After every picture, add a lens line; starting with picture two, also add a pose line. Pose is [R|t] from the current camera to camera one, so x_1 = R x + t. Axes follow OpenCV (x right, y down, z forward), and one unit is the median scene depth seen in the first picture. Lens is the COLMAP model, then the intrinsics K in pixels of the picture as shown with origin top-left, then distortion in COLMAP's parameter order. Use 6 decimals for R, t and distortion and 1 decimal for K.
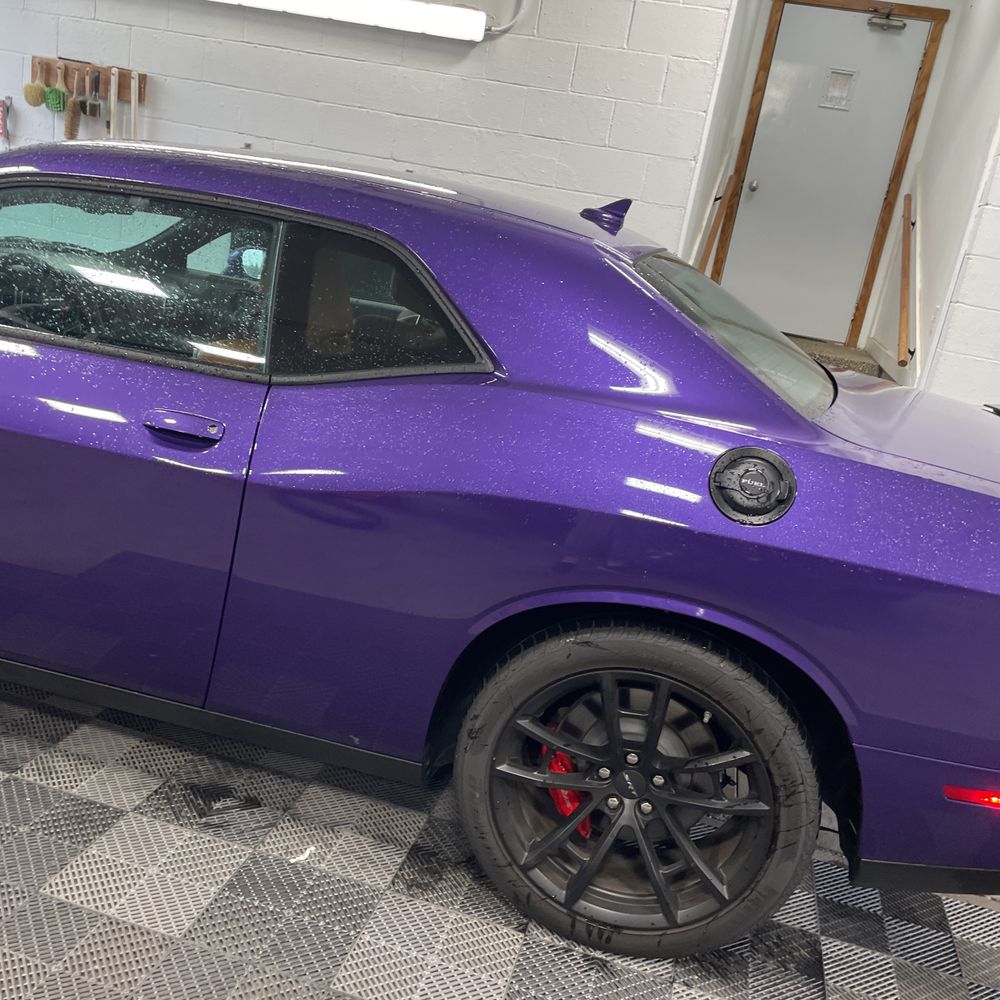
lens RADIAL K [[1017.3, 0, 500.0], [0, 1017.3, 500.0], [0, 0, 1]] dist [0.066853, -0.085413]
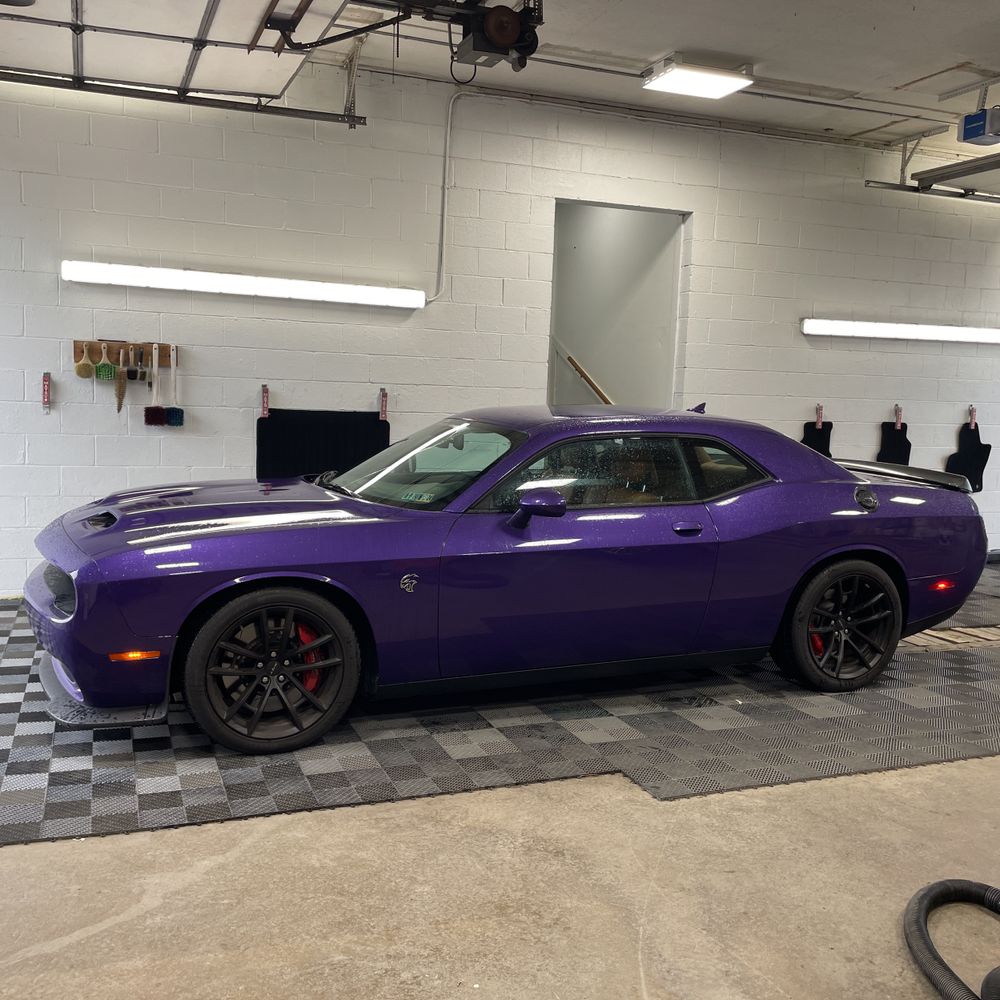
lens RADIAL K [[1009.6, 0, 500.4], [0, 1009.6, 484.3], [0, 0, 1]] dist [0.071310, -0.008039]
pose [[0.802425, -0.188791, 0.566102, -1.955485], [0.256852, 0.965534, -0.042078, -0.178693], [-0.538647, 0.179169, 0.823260, -0.728788]]
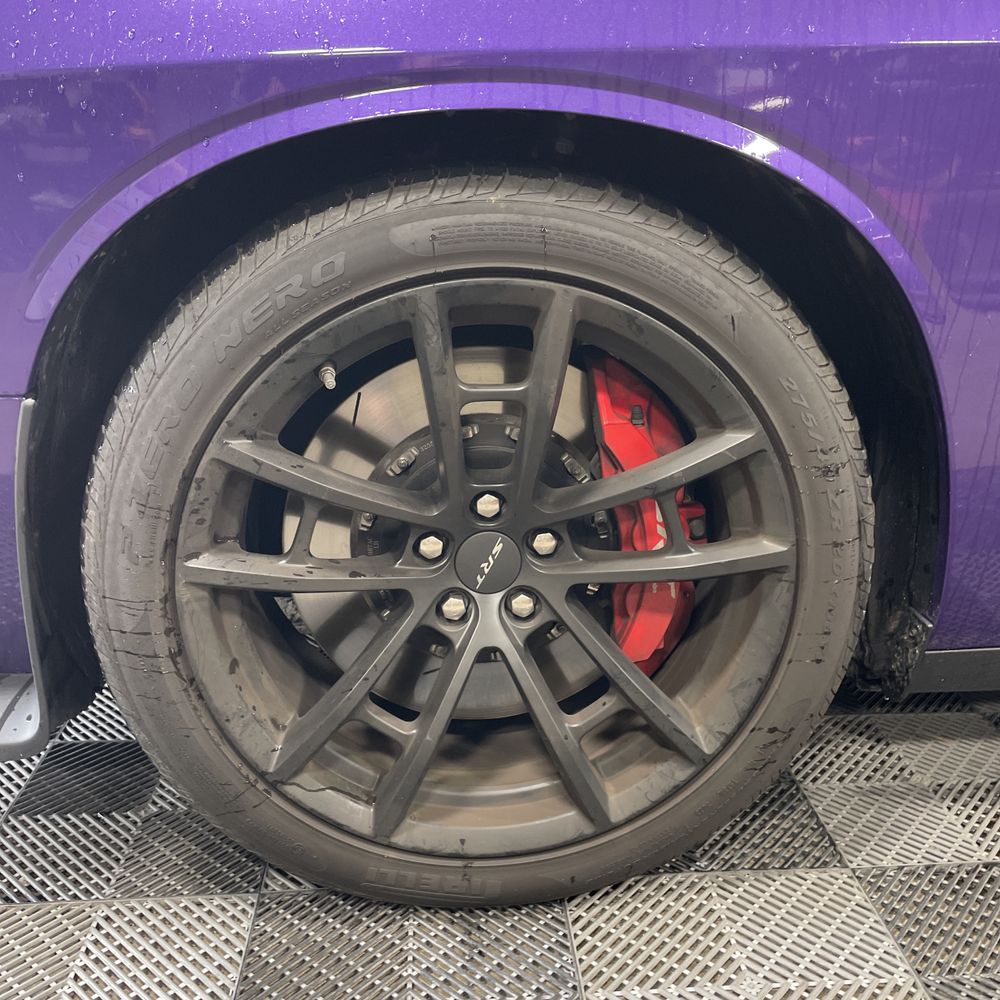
lens RADIAL K [[1017.3, 0, 500.0], [0, 1017.3, 500.0], [0, 0, 1]] dist [0.066853, -0.085413]
pose [[0.937385, -0.243679, 0.248855, -1.347269], [0.230602, 0.969681, 0.080883, -0.090887], [-0.261020, -0.018432, 0.965157, 0.789799]]
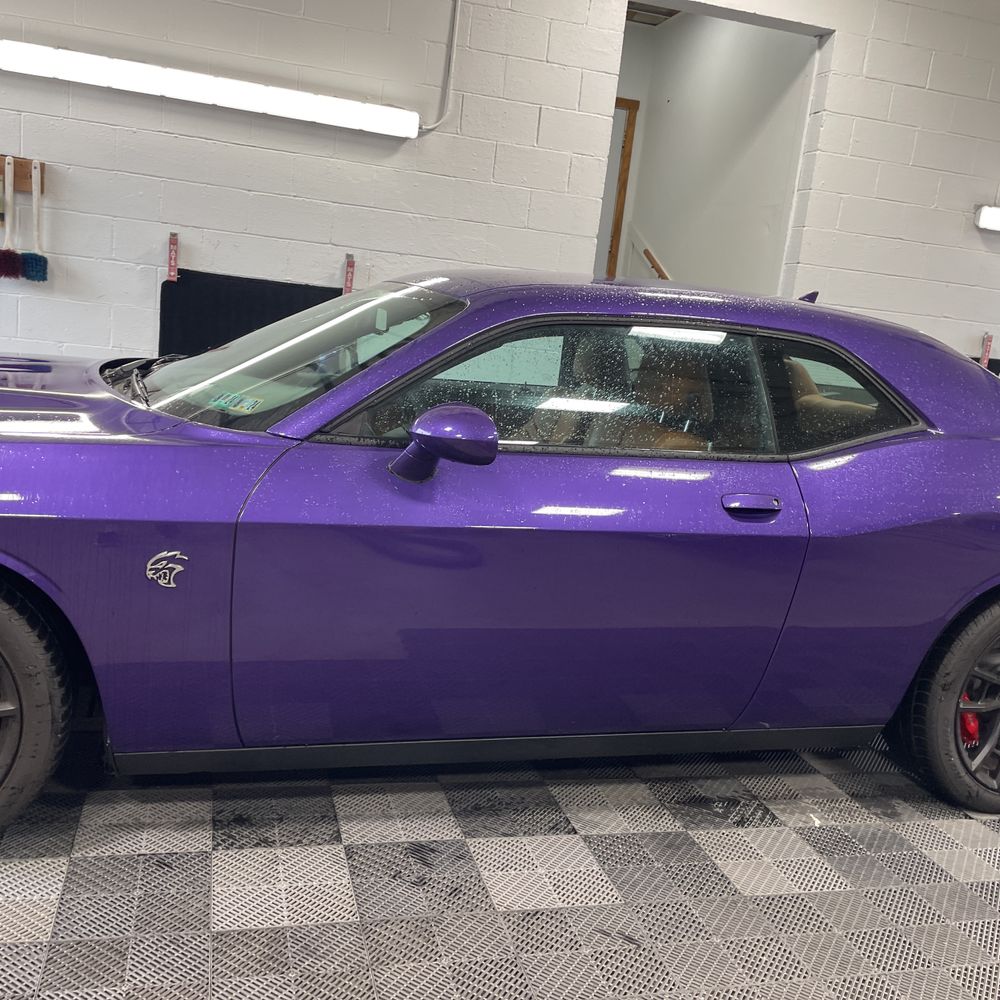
lens RADIAL K [[1017.3, 0, 500.0], [0, 1017.3, 500.0], [0, 0, 1]] dist [0.066853, -0.085413]
pose [[0.869740, -0.157476, 0.467712, -1.154198], [0.169138, 0.985441, 0.017269, -0.148650], [-0.463622, 0.064089, 0.883712, 0.019510]]
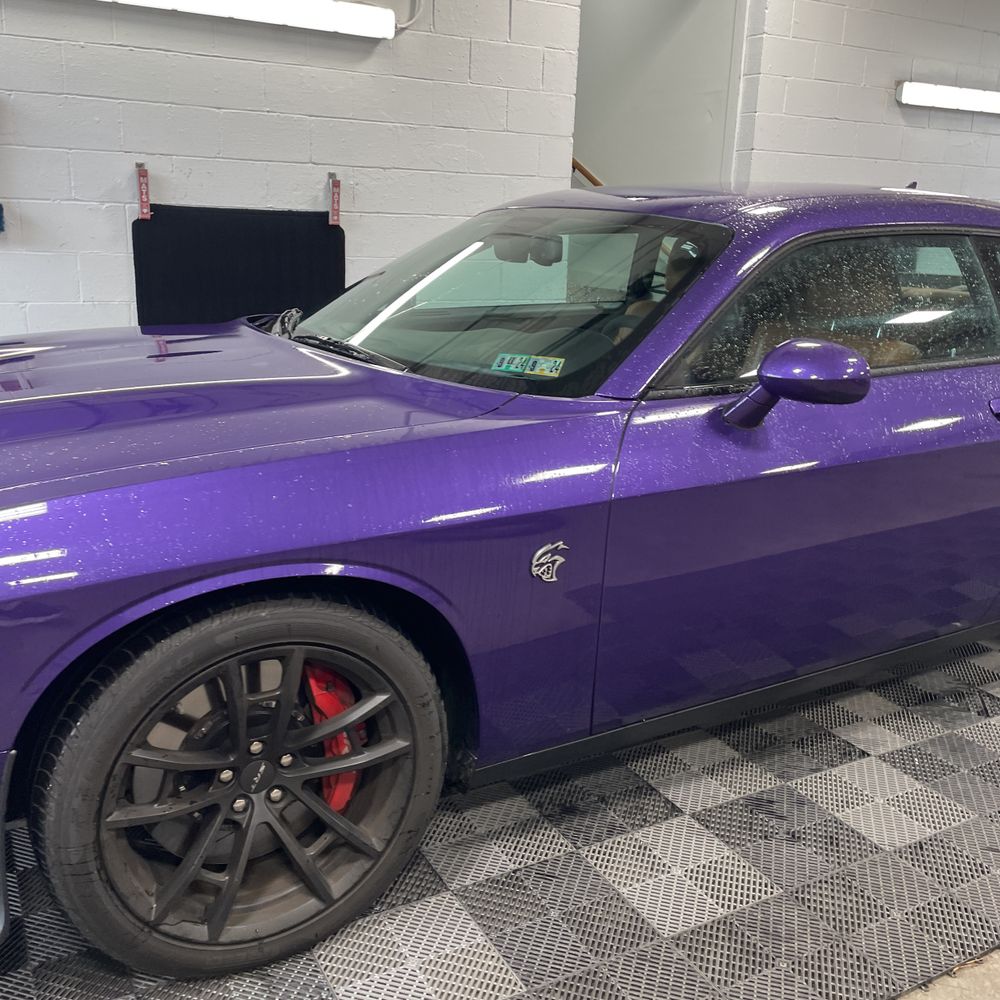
lens RADIAL K [[1016.6, 0, 503.5], [0, 1016.6, 478.7], [0, 0, 1]] dist [0.056868, -0.076090]
pose [[0.720705, -0.303112, 0.623464, -1.560418], [0.274665, 0.950597, 0.144652, -0.338282], [-0.636509, 0.066993, 0.768355, 0.416687]]
